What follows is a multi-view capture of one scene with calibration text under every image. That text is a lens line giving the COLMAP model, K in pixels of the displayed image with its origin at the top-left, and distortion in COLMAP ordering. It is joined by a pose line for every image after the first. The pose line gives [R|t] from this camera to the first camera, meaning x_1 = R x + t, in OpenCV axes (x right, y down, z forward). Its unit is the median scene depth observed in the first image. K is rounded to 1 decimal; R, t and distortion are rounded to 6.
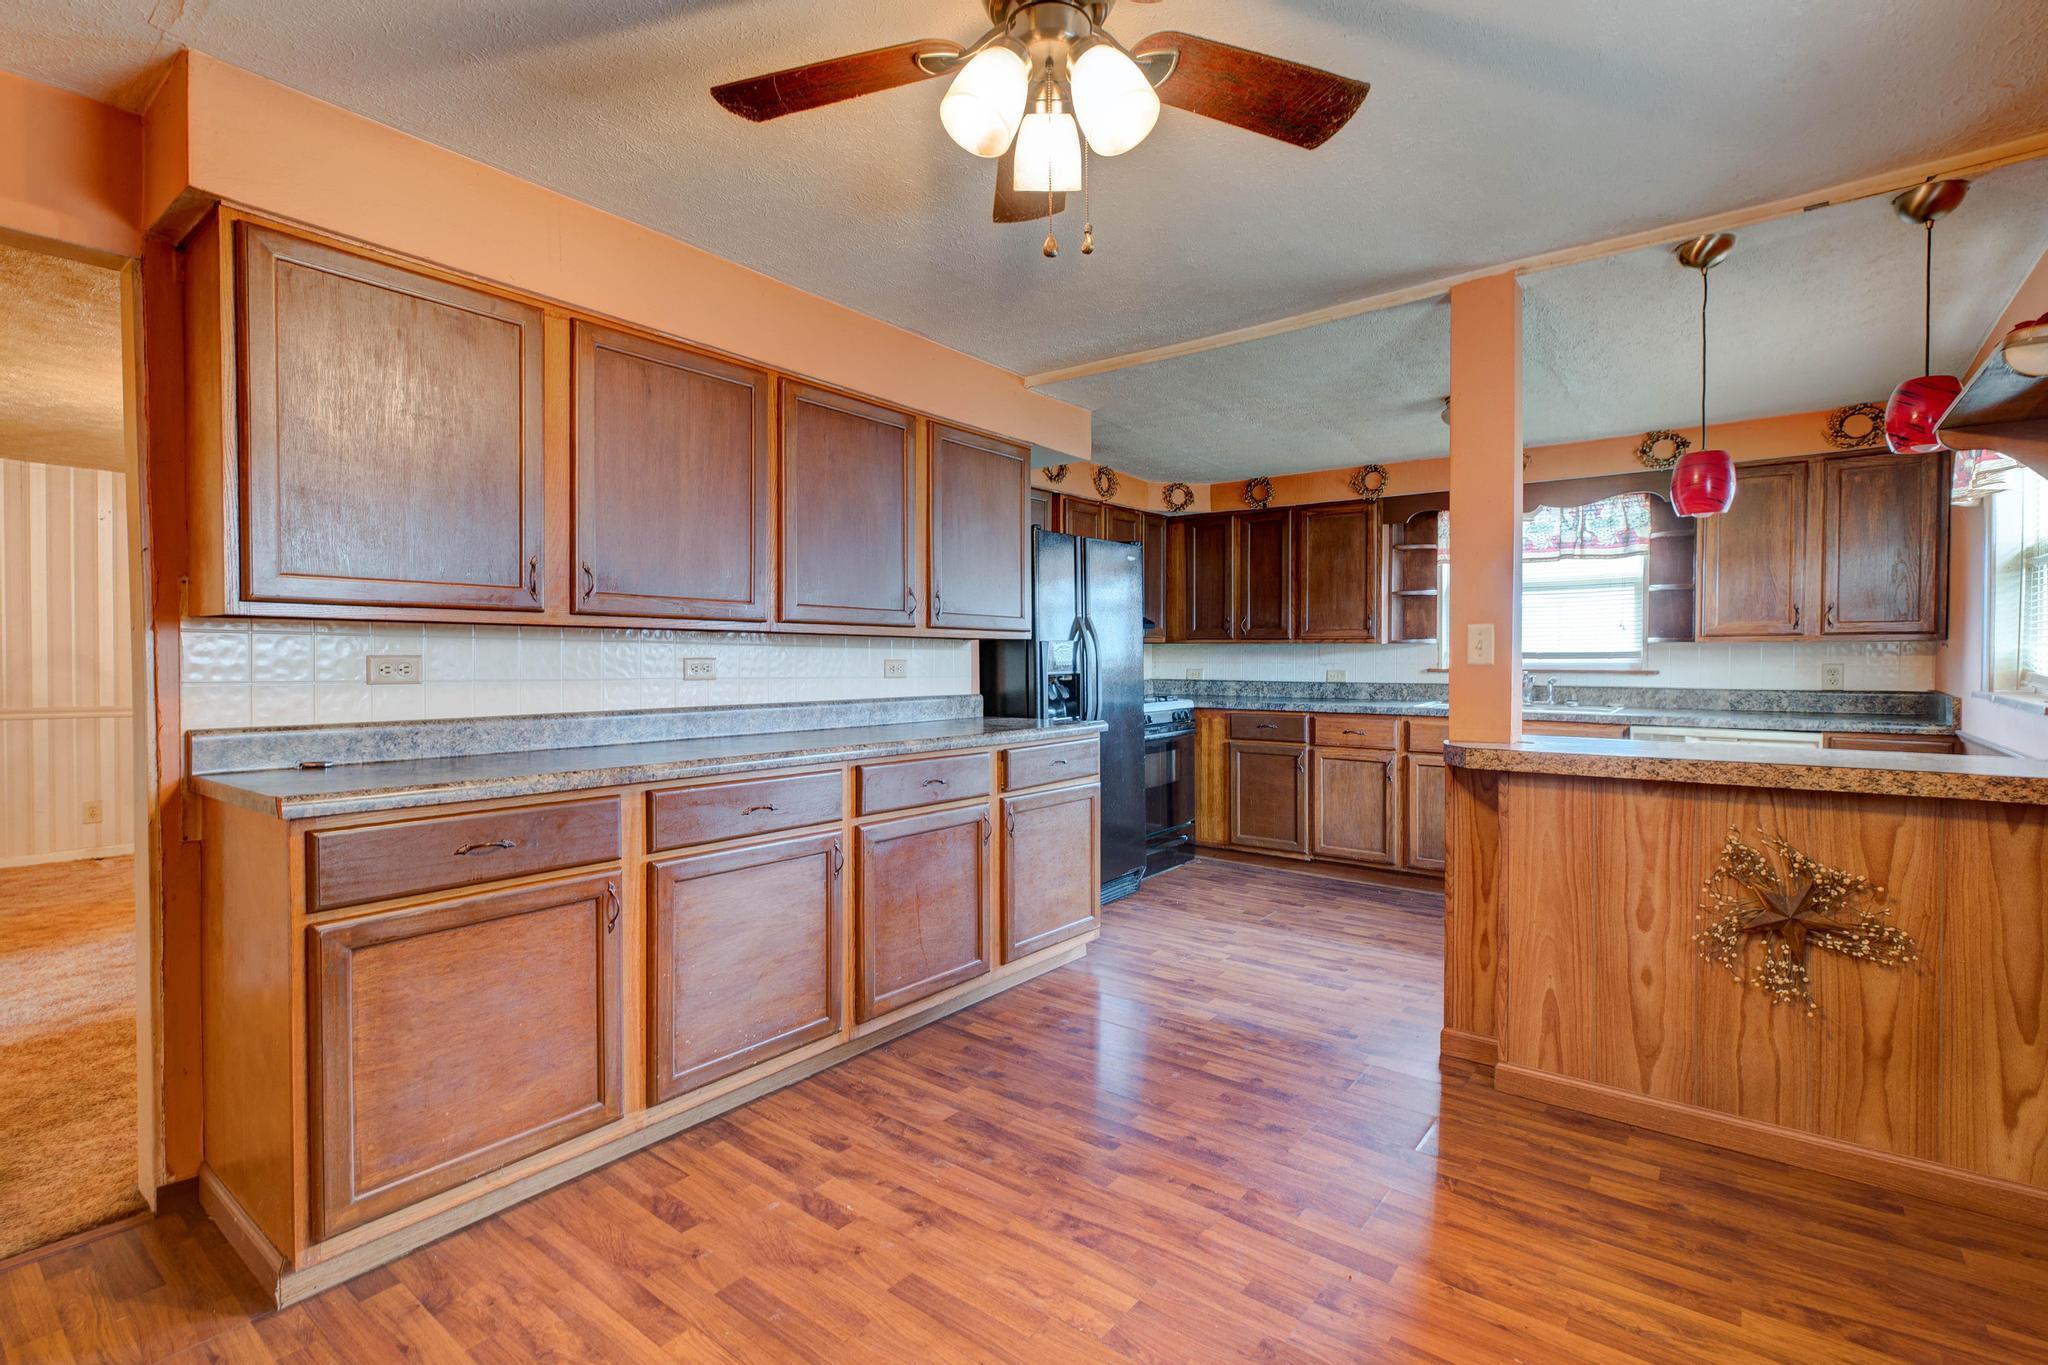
lens RADIAL K [[926.1, 0, 1051.2], [0, 926.1, 674.5], [0, 0, 1]] dist [0.007614, -0.002153]
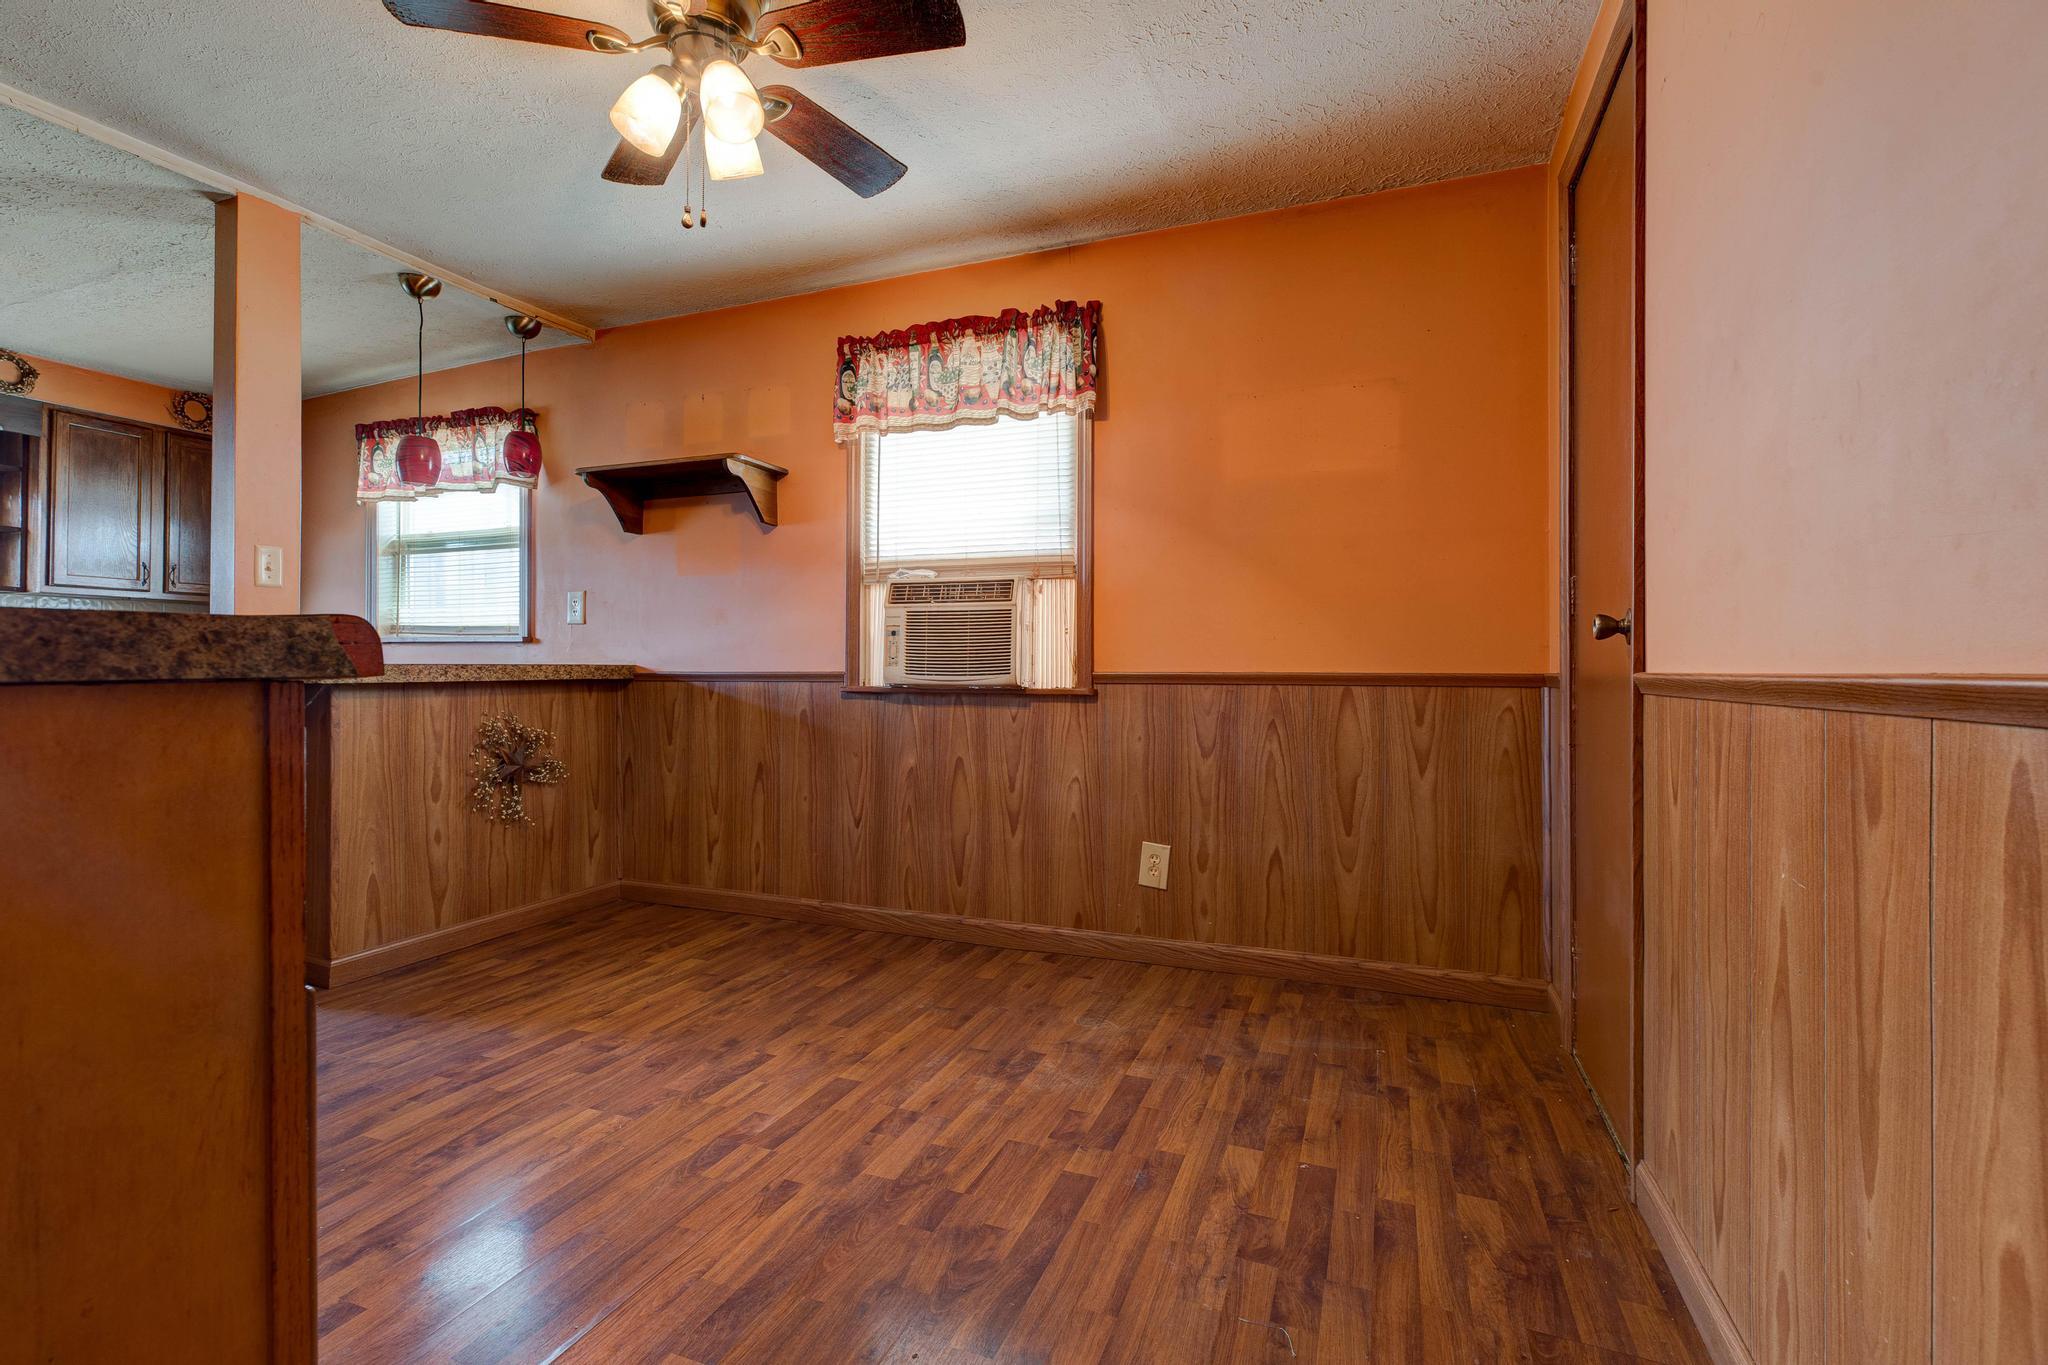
lens RADIAL K [[926.1, 0, 1024.8], [0, 926.1, 653.9], [0, 0, 1]] dist [0.007614, -0.002153]
pose [[-0.268787, 0.015120, 0.963081, -0.632463], [0.020860, 0.999734, -0.009873, 0.078240], [-0.962974, 0.017436, -0.269031, 0.431242]]
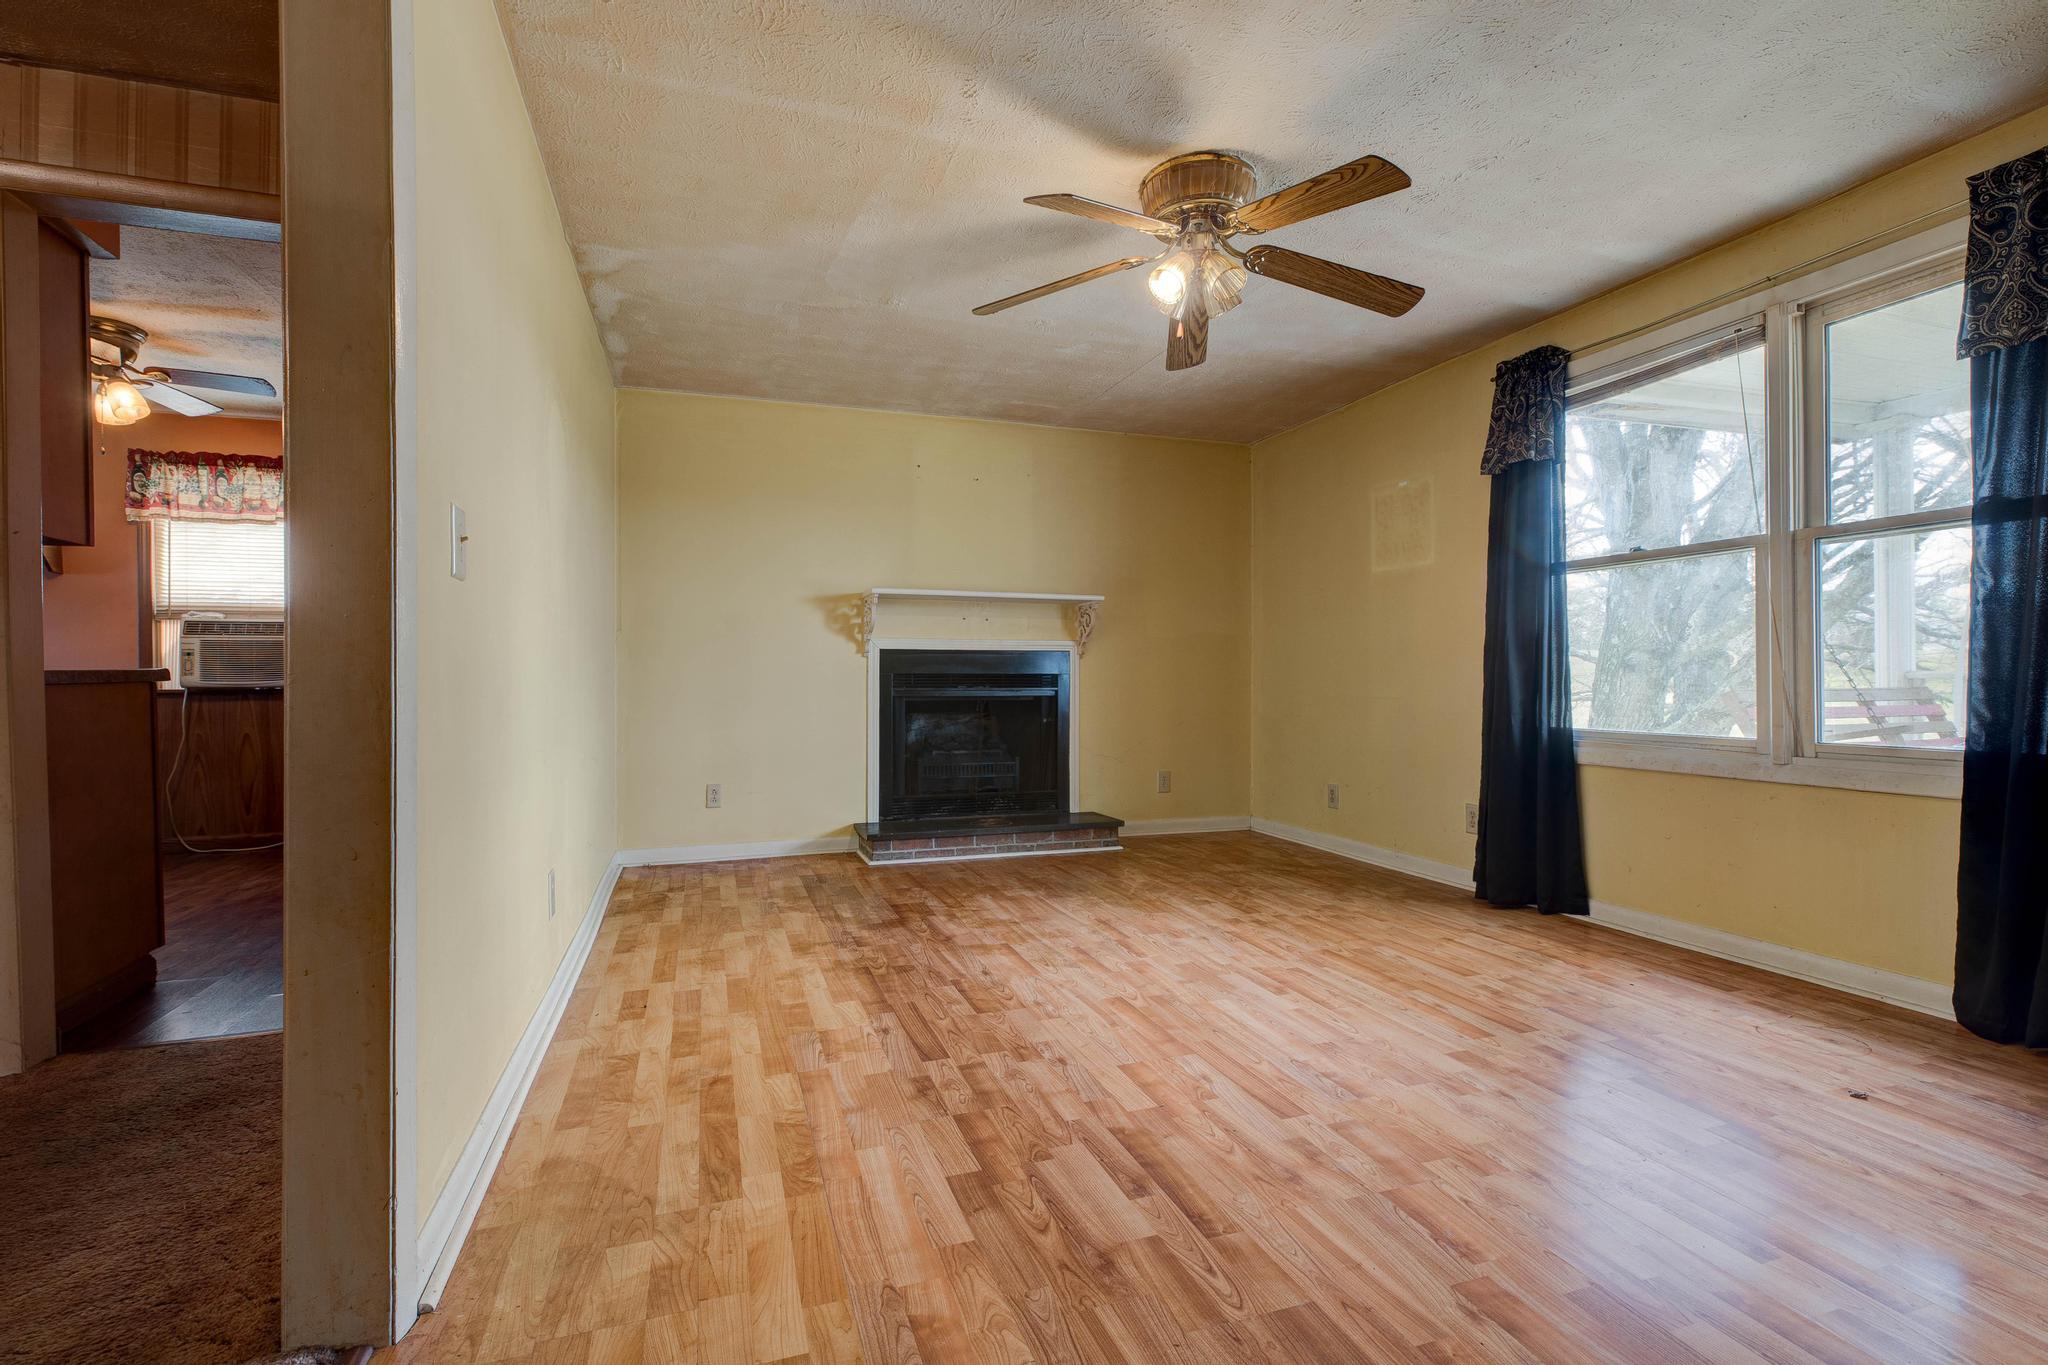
lens RADIAL K [[926.1, 0, 1027.3], [0, 926.1, 683.9], [0, 0, 1]] dist [0.007614, -0.002153]
pose [[-0.833982, 0.012896, 0.551641, -1.649071], [0.025217, 0.999573, 0.014755, 0.104959], [-0.551215, 0.026216, -0.833951, 0.823501]]
